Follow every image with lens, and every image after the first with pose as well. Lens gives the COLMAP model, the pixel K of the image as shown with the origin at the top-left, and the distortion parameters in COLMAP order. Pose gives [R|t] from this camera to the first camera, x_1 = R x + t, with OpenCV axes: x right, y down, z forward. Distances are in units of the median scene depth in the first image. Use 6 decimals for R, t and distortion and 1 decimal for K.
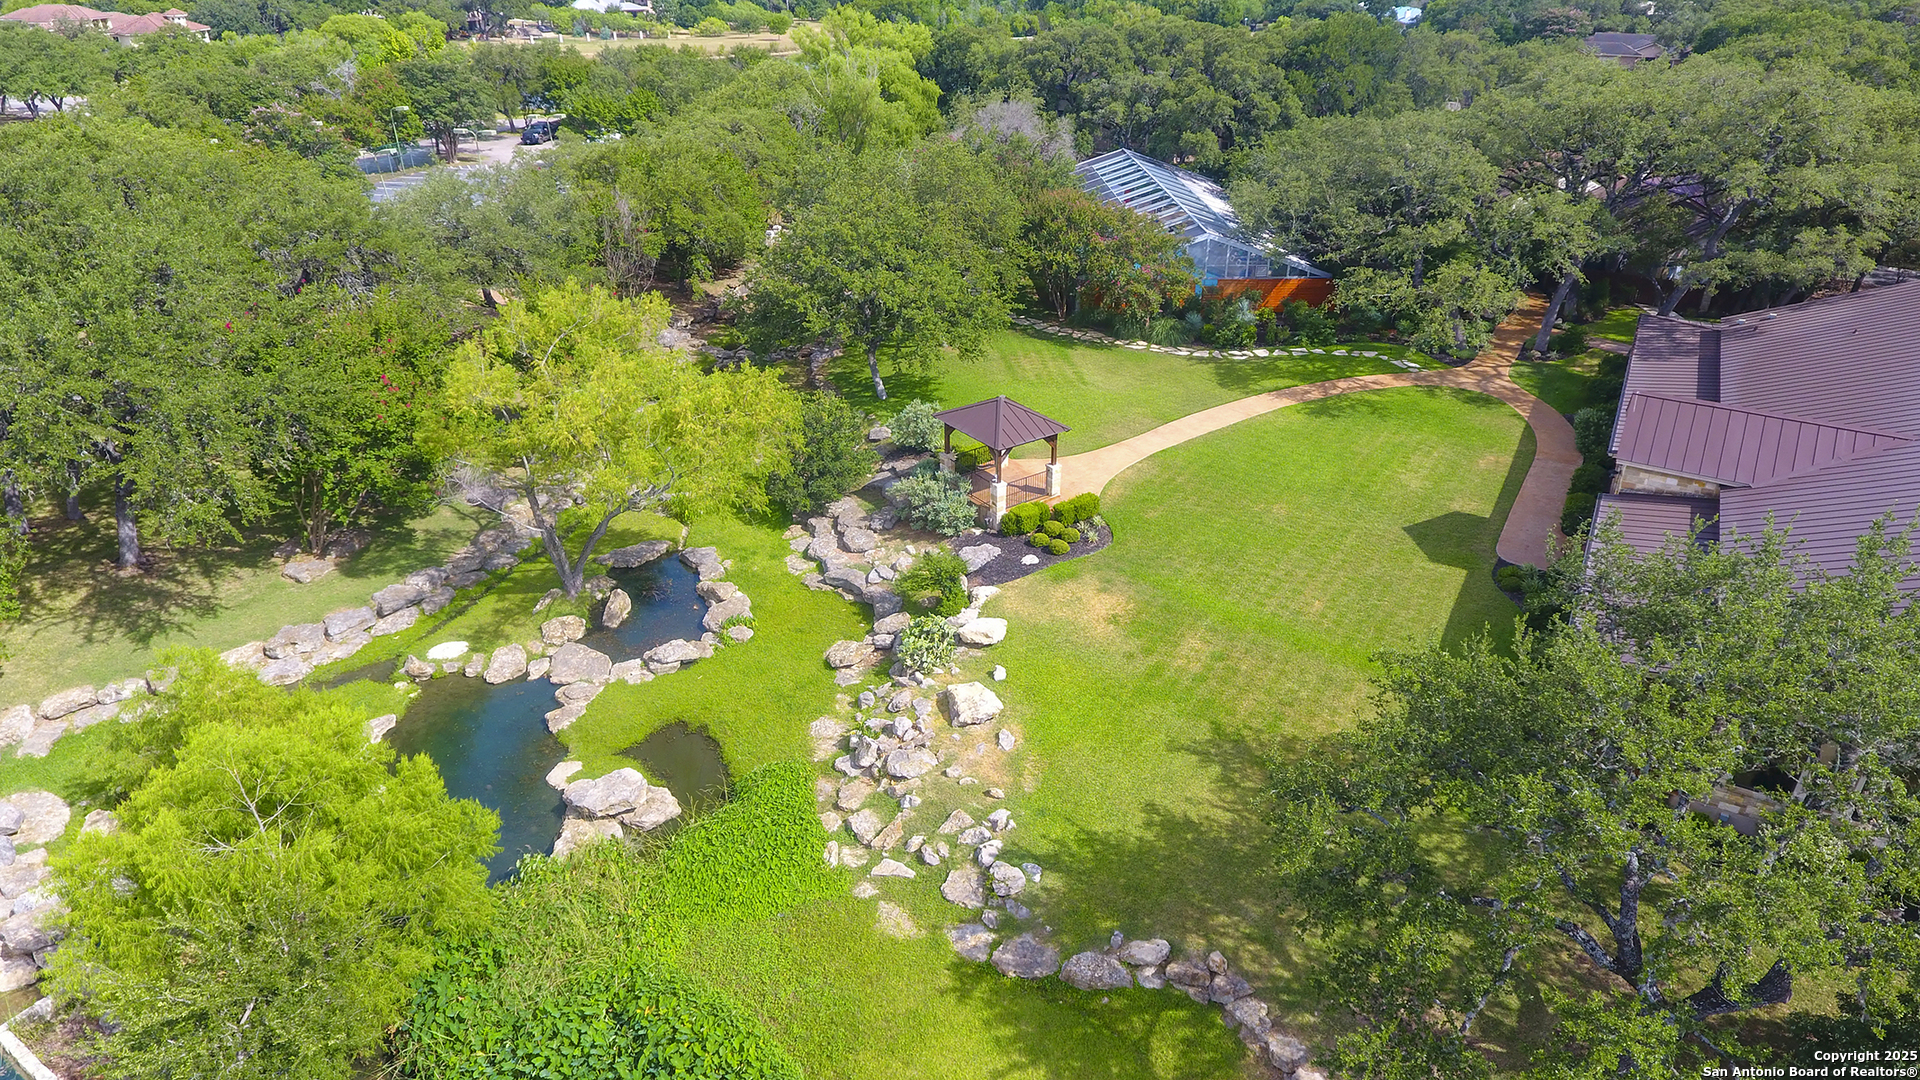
lens RADIAL K [[1114.5, 0, 960.9], [0, 1114.5, 493.4], [0, 0, 1]] dist [-0.003614, -0.001437]
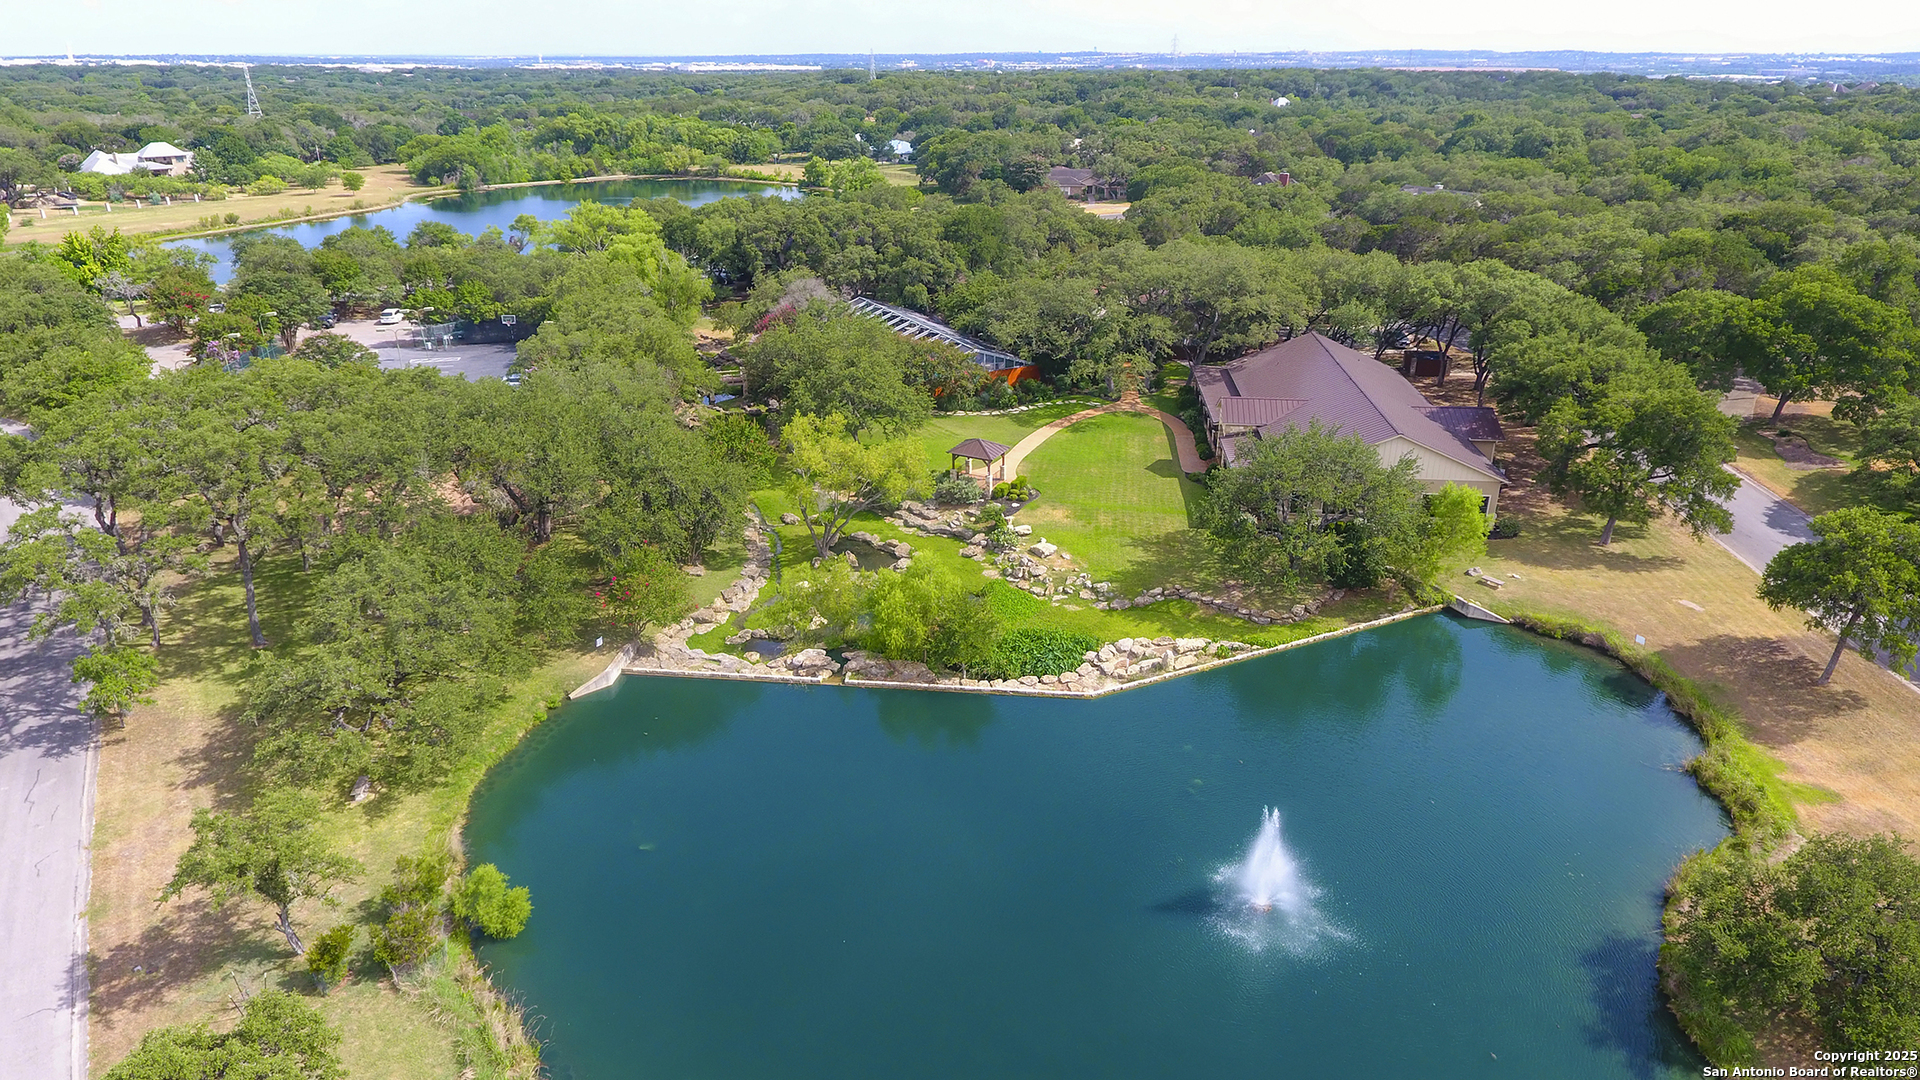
lens RADIAL K [[1114.5, 0, 960.9], [0, 1114.5, 493.4], [0, 0, 1]] dist [-0.003614, -0.001437]
pose [[0.895249, -0.162111, 0.415028, -0.809036], [0.194896, 0.980104, -0.037576, 0.083446], [-0.400679, 0.114527, 0.909032, -0.840204]]
